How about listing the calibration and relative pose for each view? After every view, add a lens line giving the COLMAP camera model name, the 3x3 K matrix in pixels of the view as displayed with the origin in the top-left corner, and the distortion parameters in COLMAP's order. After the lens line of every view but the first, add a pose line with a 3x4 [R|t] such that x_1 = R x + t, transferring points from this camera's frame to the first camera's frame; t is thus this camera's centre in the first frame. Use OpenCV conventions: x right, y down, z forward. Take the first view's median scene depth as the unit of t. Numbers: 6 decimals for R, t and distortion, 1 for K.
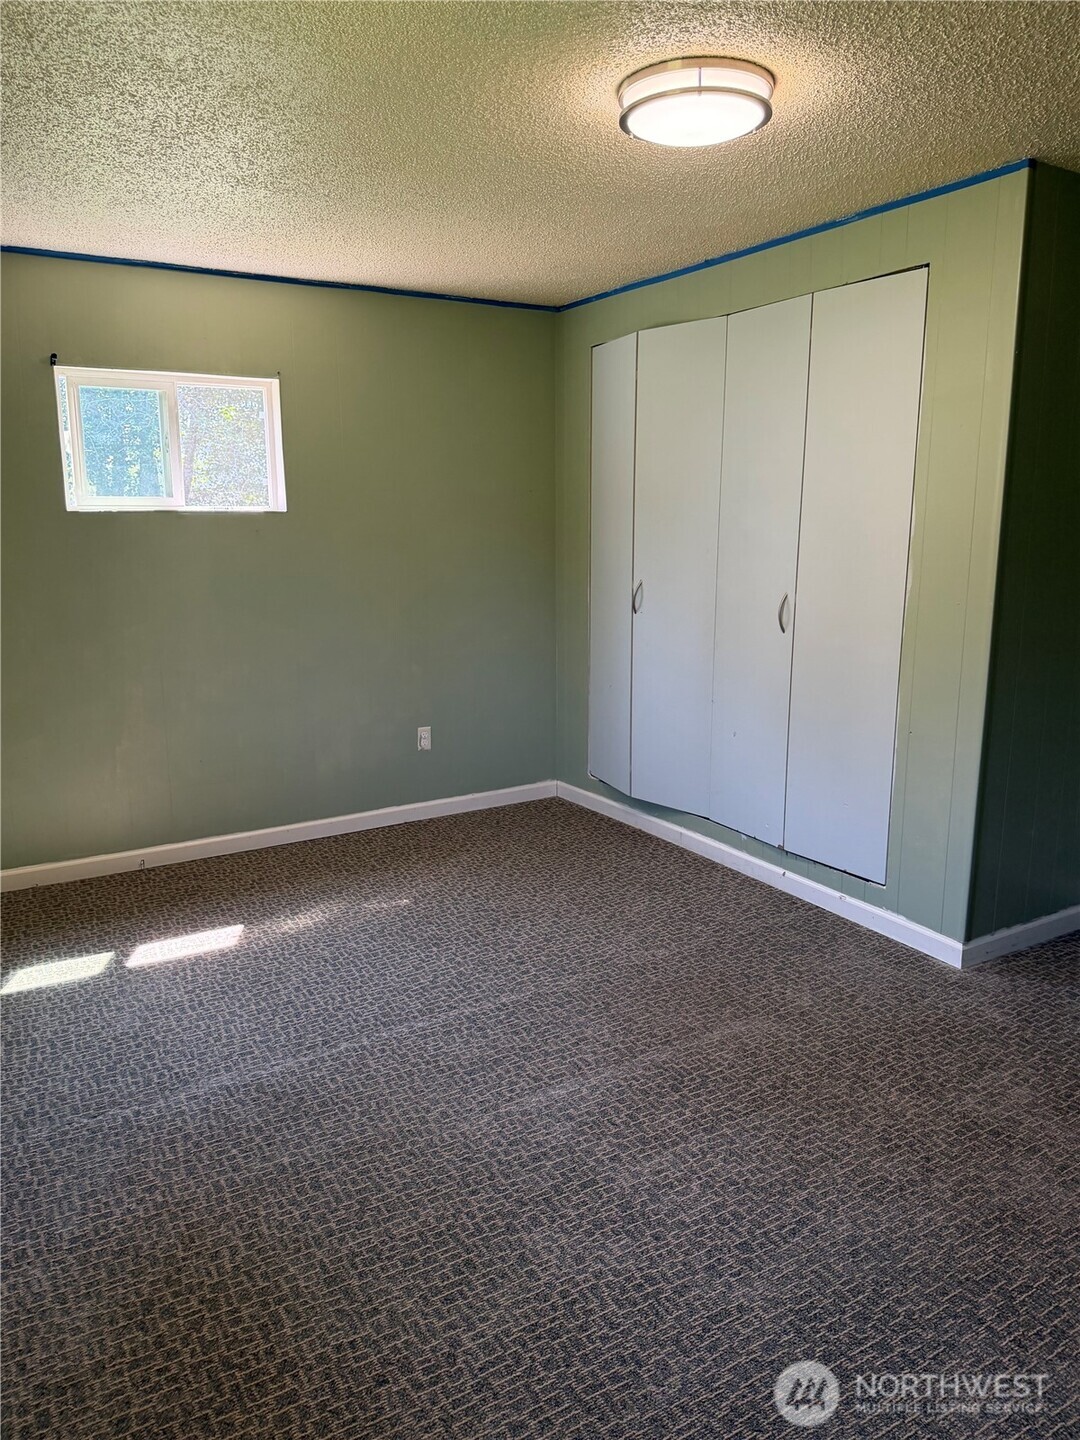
lens RADIAL K [[1022.0, 0, 564.1], [0, 1022.0, 714.4], [0, 0, 1]] dist [0.123476, -0.208786]
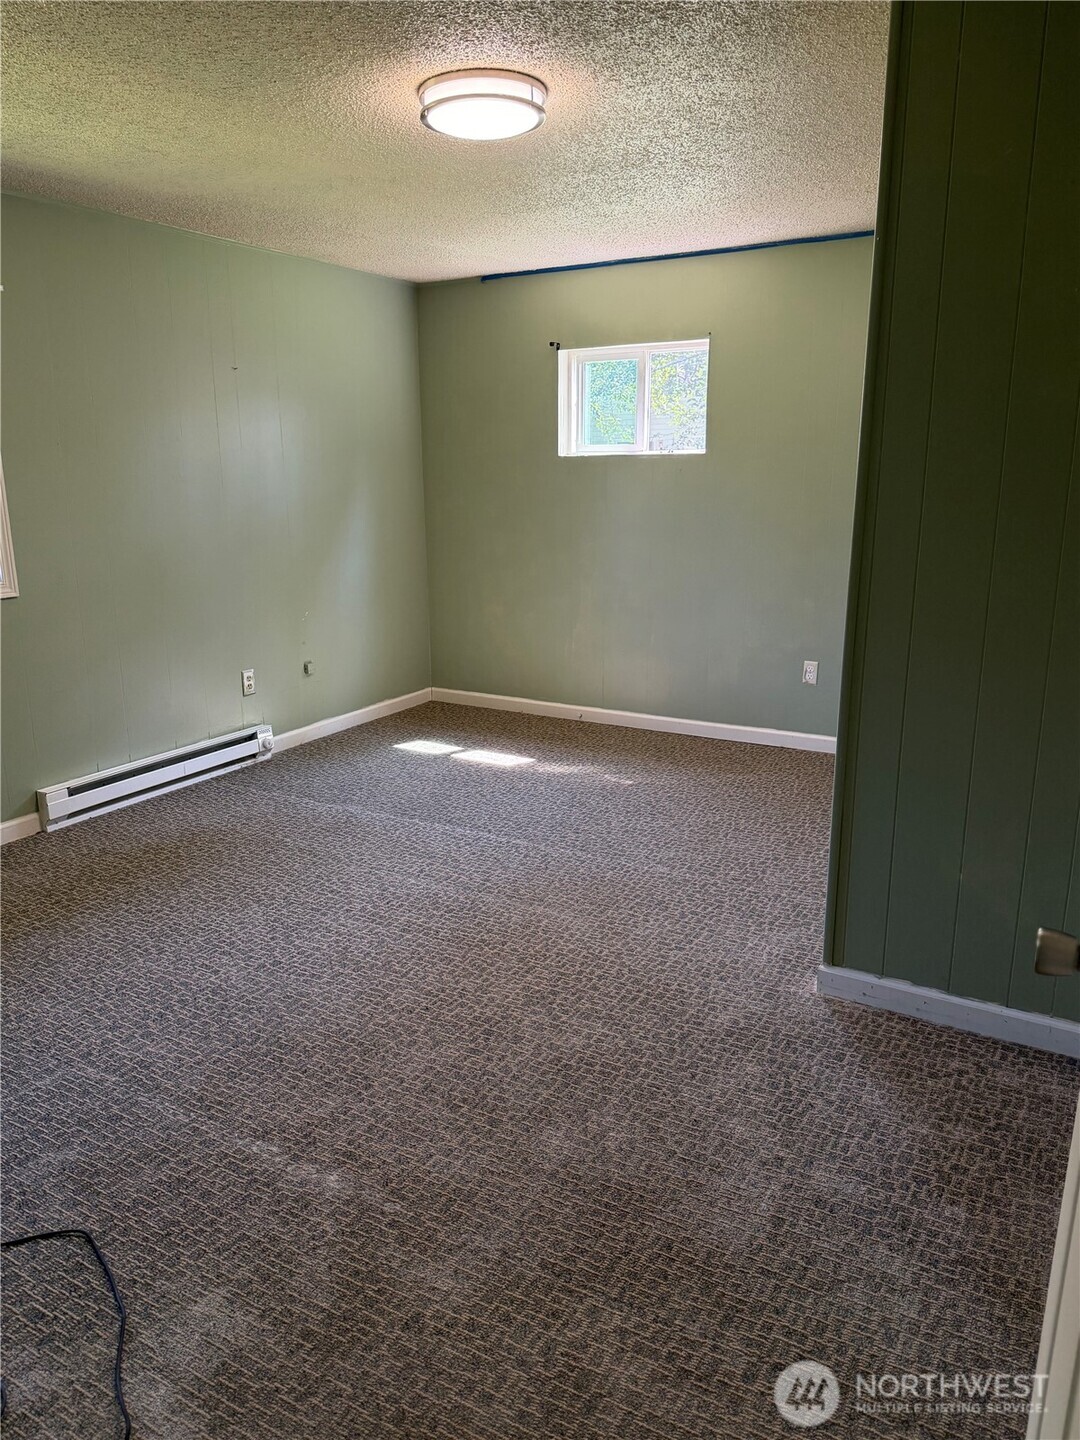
lens RADIAL K [[1014.5, 0, 539.4], [0, 1014.5, 737.9], [0, 0, 1]] dist [0.092107, 0.001821]
pose [[0.456107, 0.221959, -0.861801, 0.857614], [-0.164804, 0.972714, 0.163302, -0.047615], [0.874532, 0.067545, 0.480242, 0.352401]]
